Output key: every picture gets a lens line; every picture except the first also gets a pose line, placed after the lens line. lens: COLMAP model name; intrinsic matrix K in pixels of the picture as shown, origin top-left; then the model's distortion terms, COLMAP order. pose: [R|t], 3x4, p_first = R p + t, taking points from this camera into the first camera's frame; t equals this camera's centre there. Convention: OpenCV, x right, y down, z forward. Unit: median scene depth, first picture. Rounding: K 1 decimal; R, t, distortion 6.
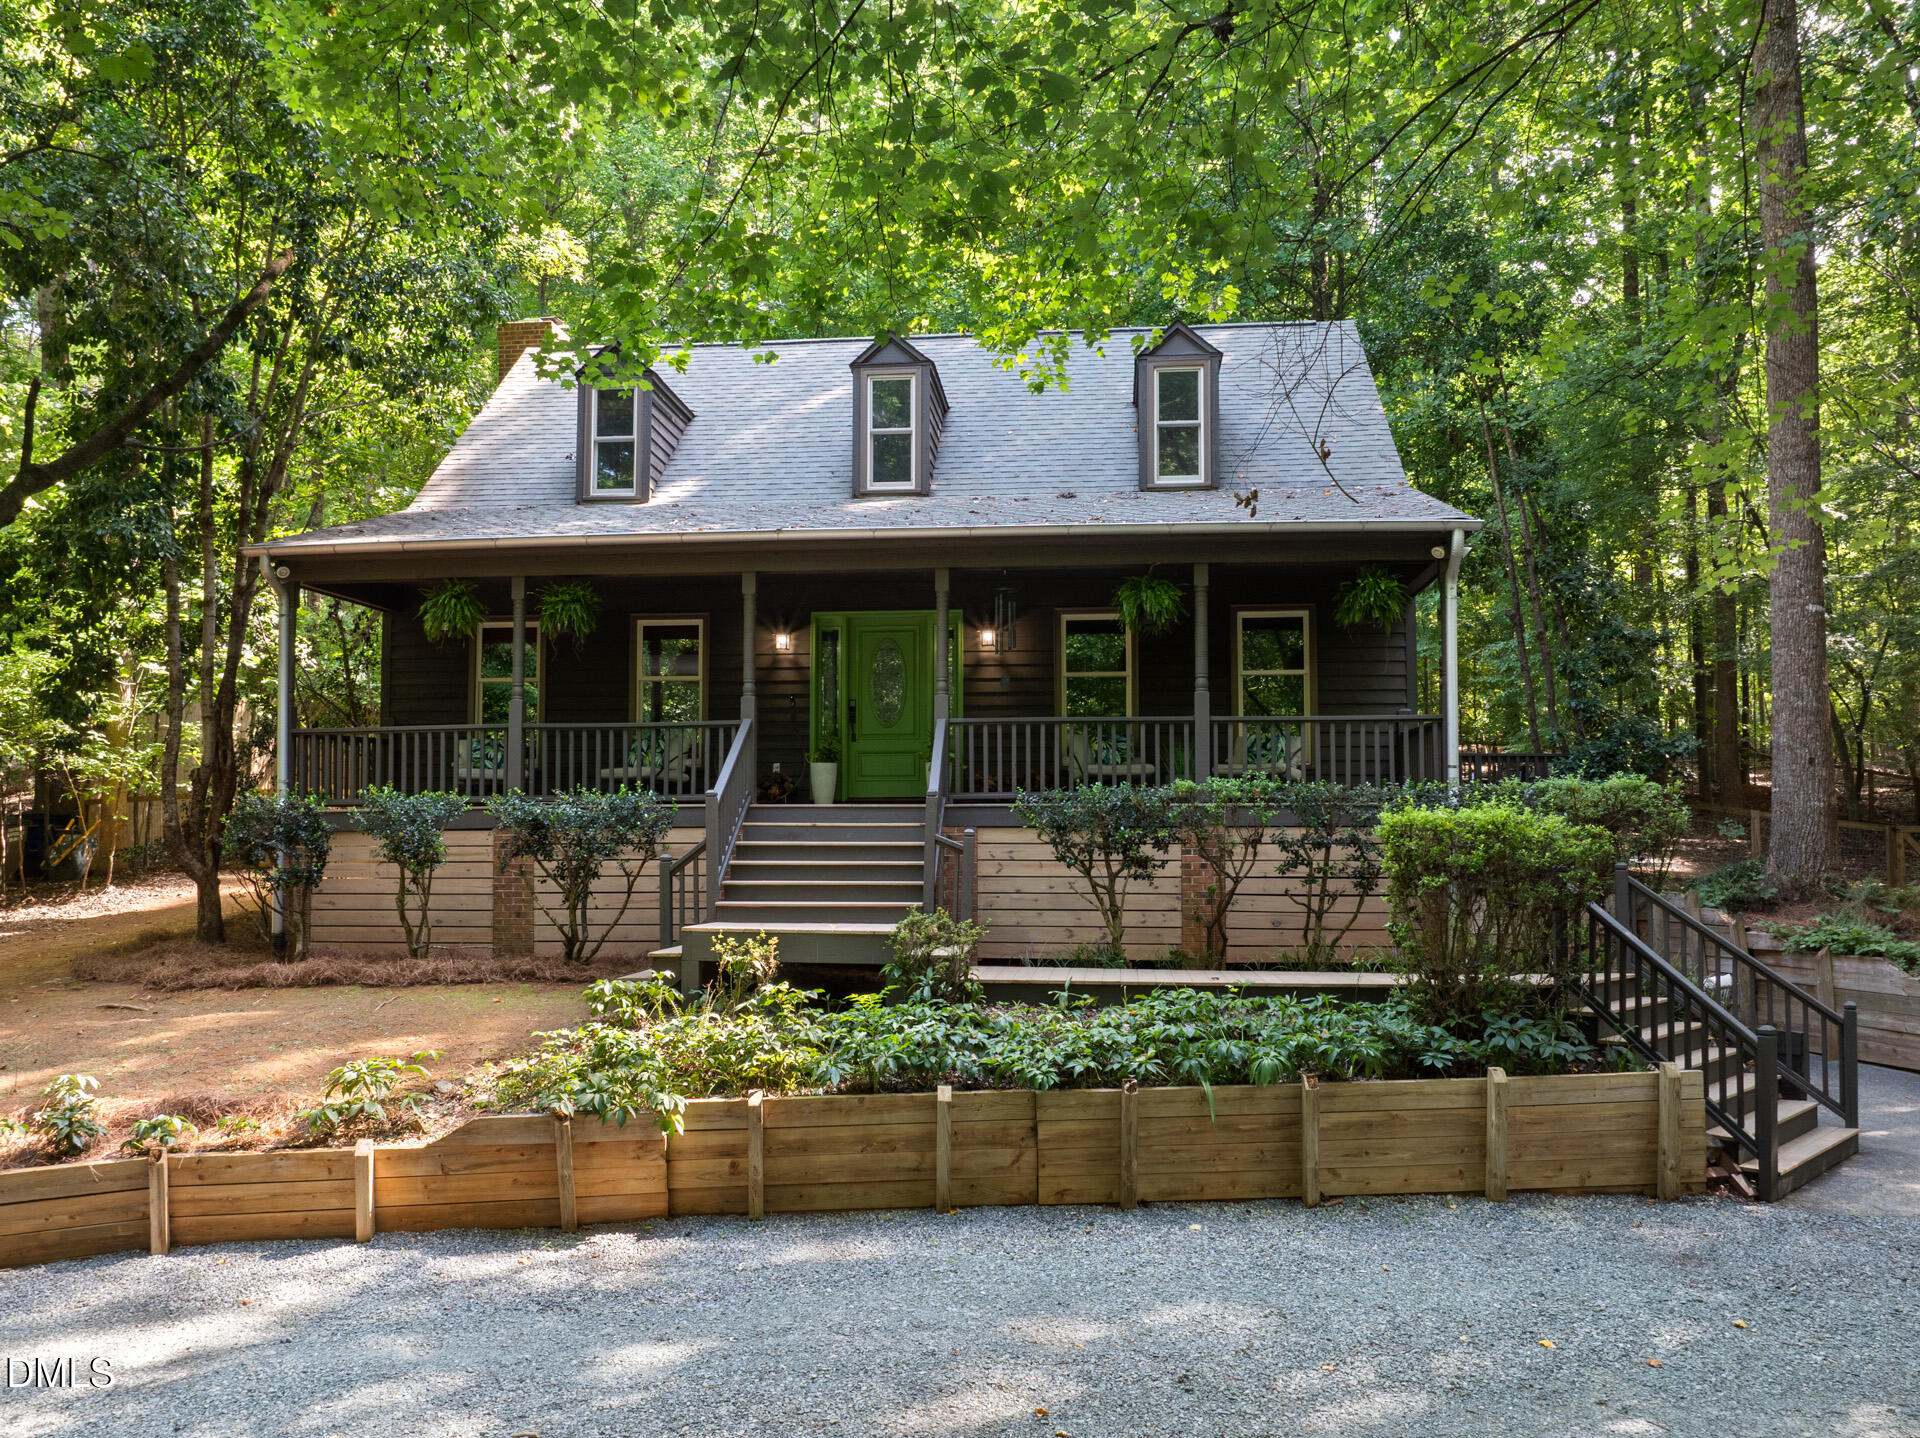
lens RADIAL K [[1611.4, 0, 959.3], [0, 1611.4, 714.6], [0, 0, 1]] dist [-0.038814, -0.004373]
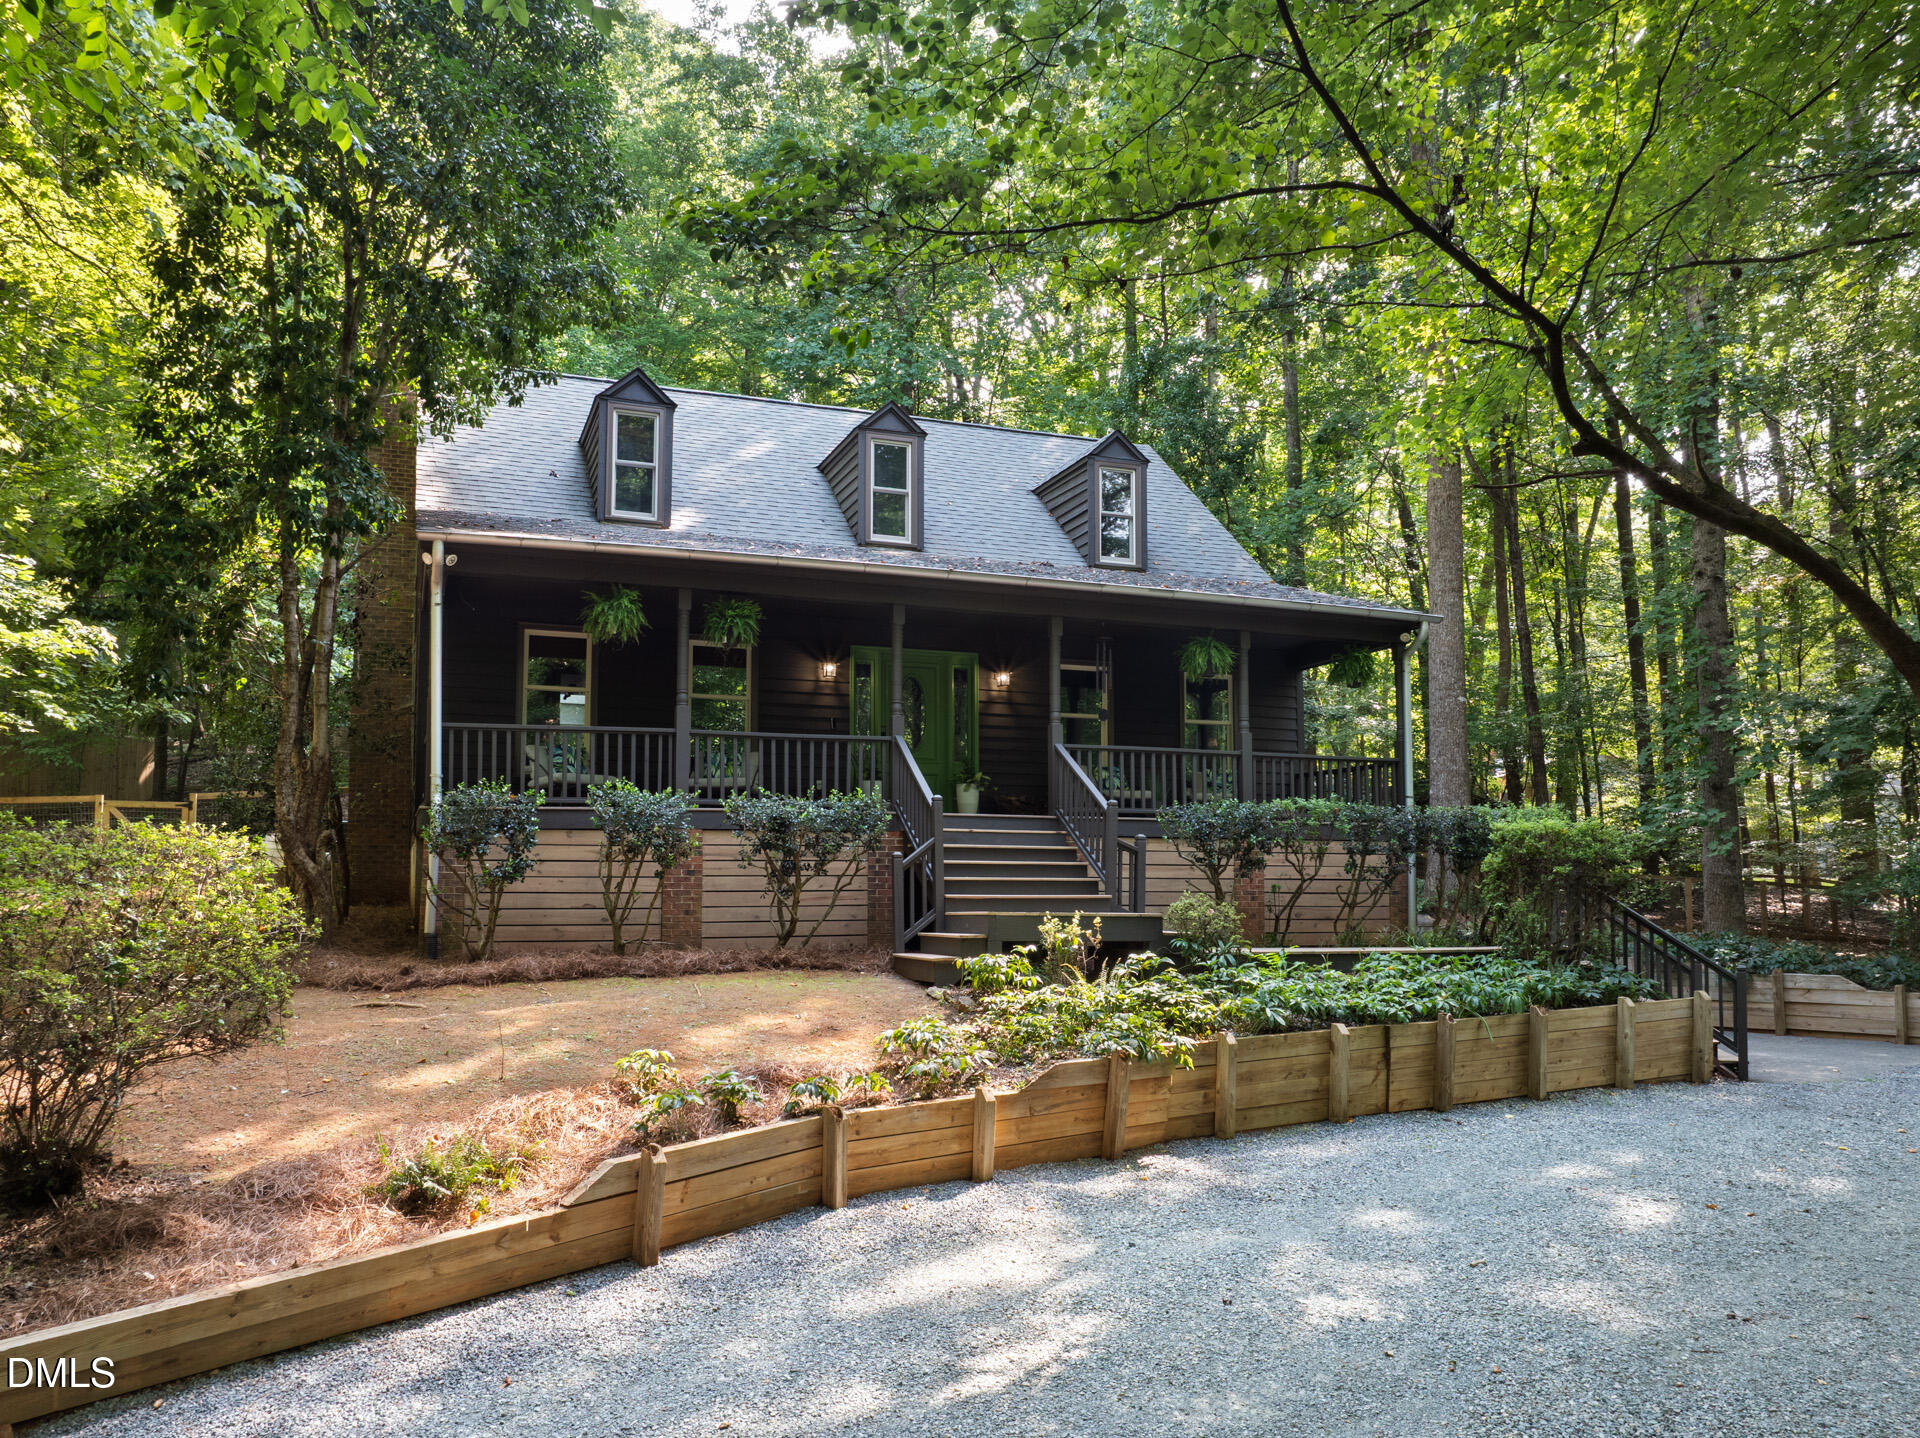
lens RADIAL K [[1526.9, 0, 962.1], [0, 1526.9, 731.9], [0, 0, 1]] dist [-0.030295, 0.005001]
pose [[0.884524, 0.050518, 0.463752, -0.636013], [-0.048113, 0.998697, -0.017024, 0.015197], [-0.464007, -0.007254, 0.885802, 0.014333]]
